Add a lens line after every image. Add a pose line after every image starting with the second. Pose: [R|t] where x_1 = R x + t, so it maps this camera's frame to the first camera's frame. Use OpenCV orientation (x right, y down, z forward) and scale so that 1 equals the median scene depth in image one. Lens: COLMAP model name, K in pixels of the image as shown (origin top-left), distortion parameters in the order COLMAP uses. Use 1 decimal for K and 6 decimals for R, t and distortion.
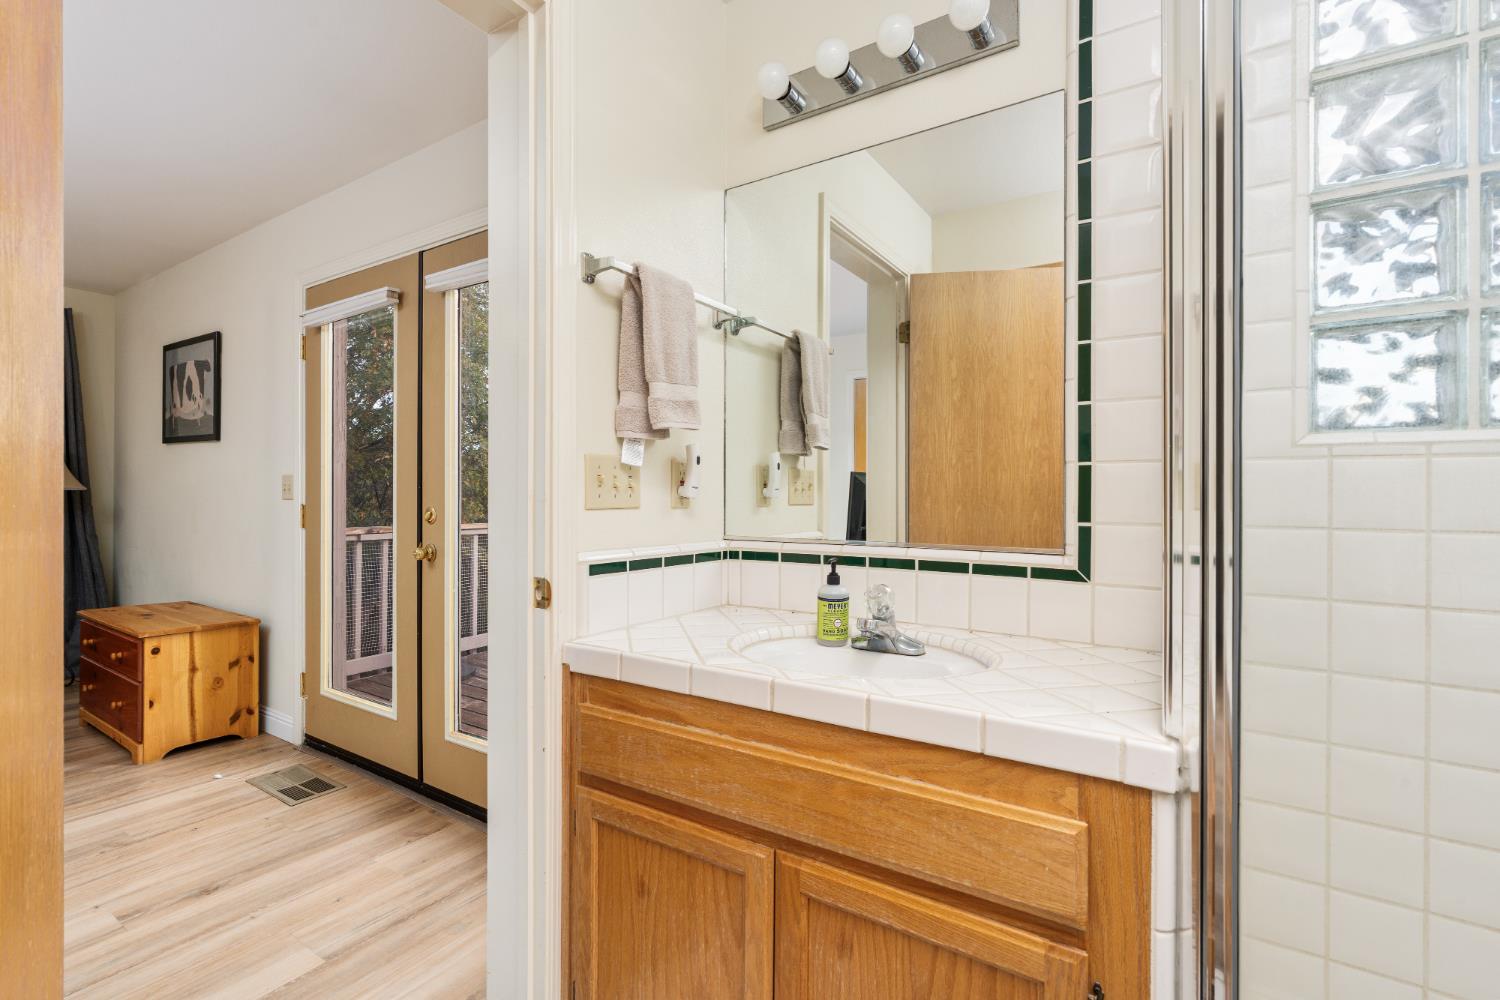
lens RADIAL K [[680.8, 0, 740.4], [0, 680.8, 494.0], [0, 0, 1]] dist [-0.003757, 0.000599]
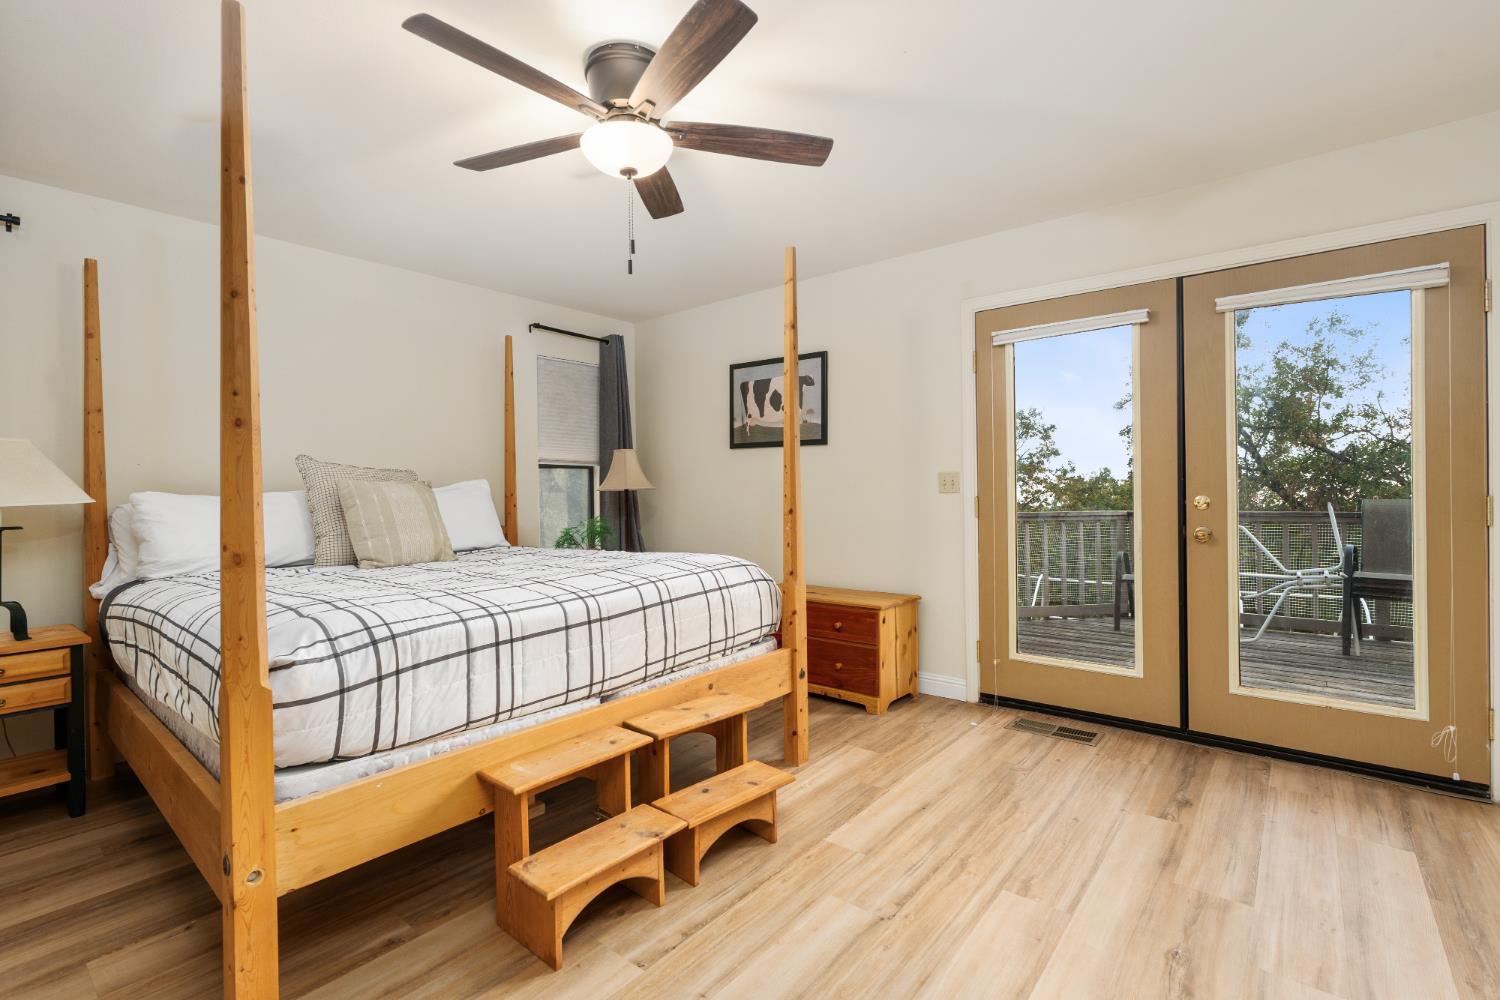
lens RADIAL K [[680.8, 0, 740.4], [0, 680.8, 494.0], [0, 0, 1]] dist [-0.003757, 0.000599]
pose [[0.993889, -0.017070, -0.109059, -1.031548], [0.017816, 0.999824, 0.005867, -0.004370], [0.108940, -0.007774, 0.994018, -0.234404]]
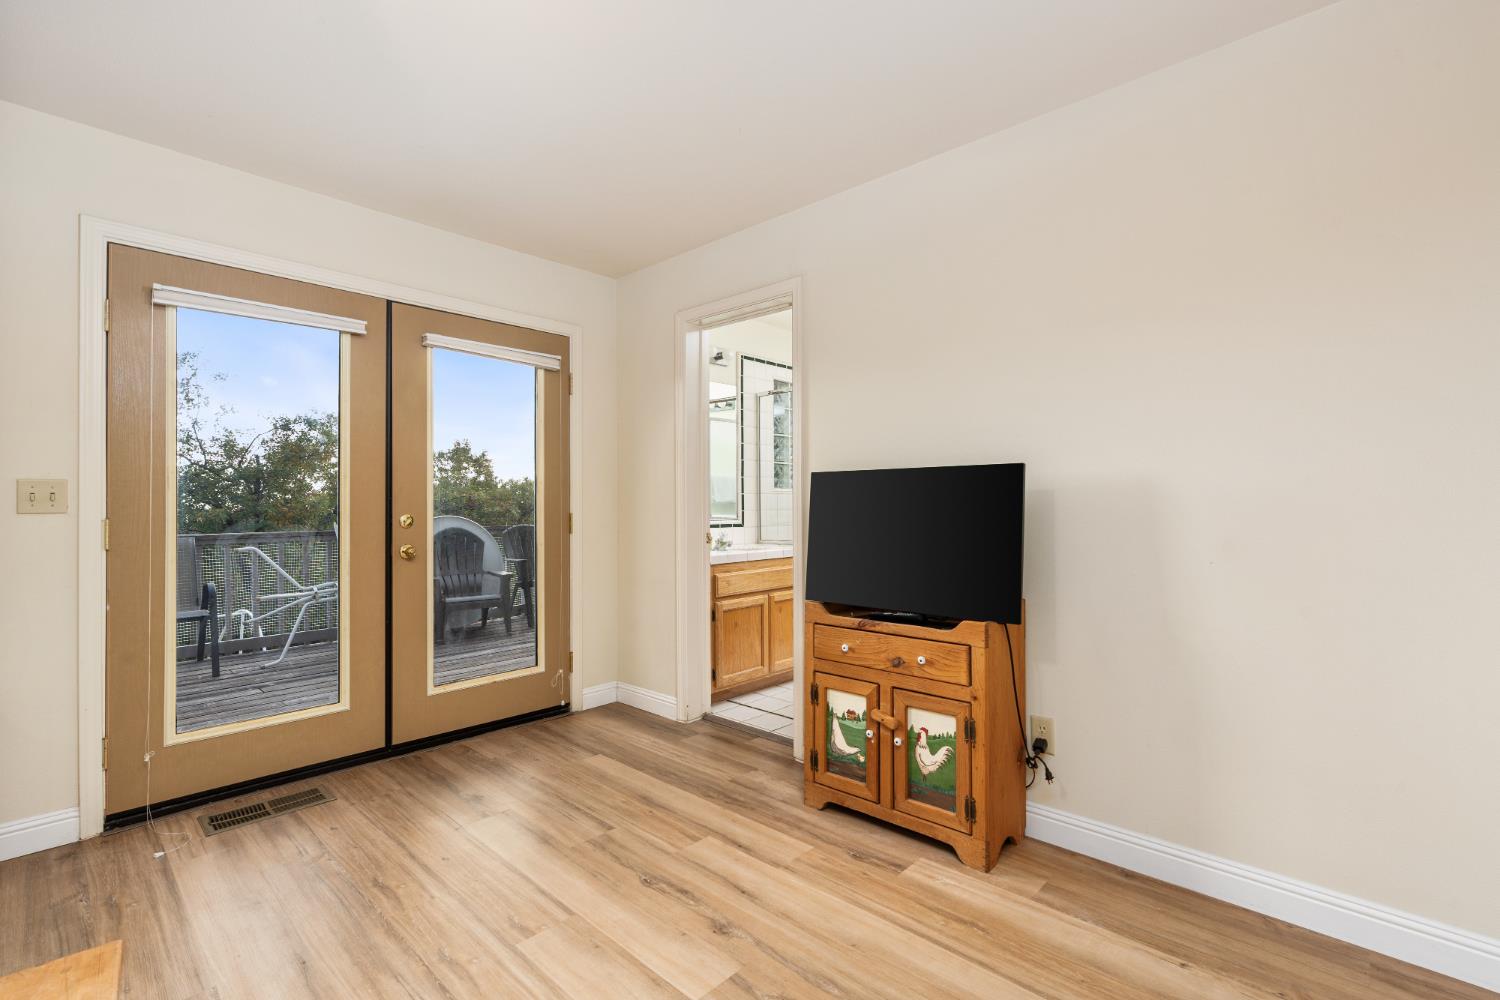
lens RADIAL K [[677.6, 0, 755.1], [0, 677.6, 500.8], [0, 0, 1]] dist [0.001787, 0.000755]
pose [[0.163666, -0.001420, 0.986515, -1.441017], [0.001499, 0.999998, 0.001191, -0.006393], [-0.986515, 0.001284, 0.163668, 0.162616]]
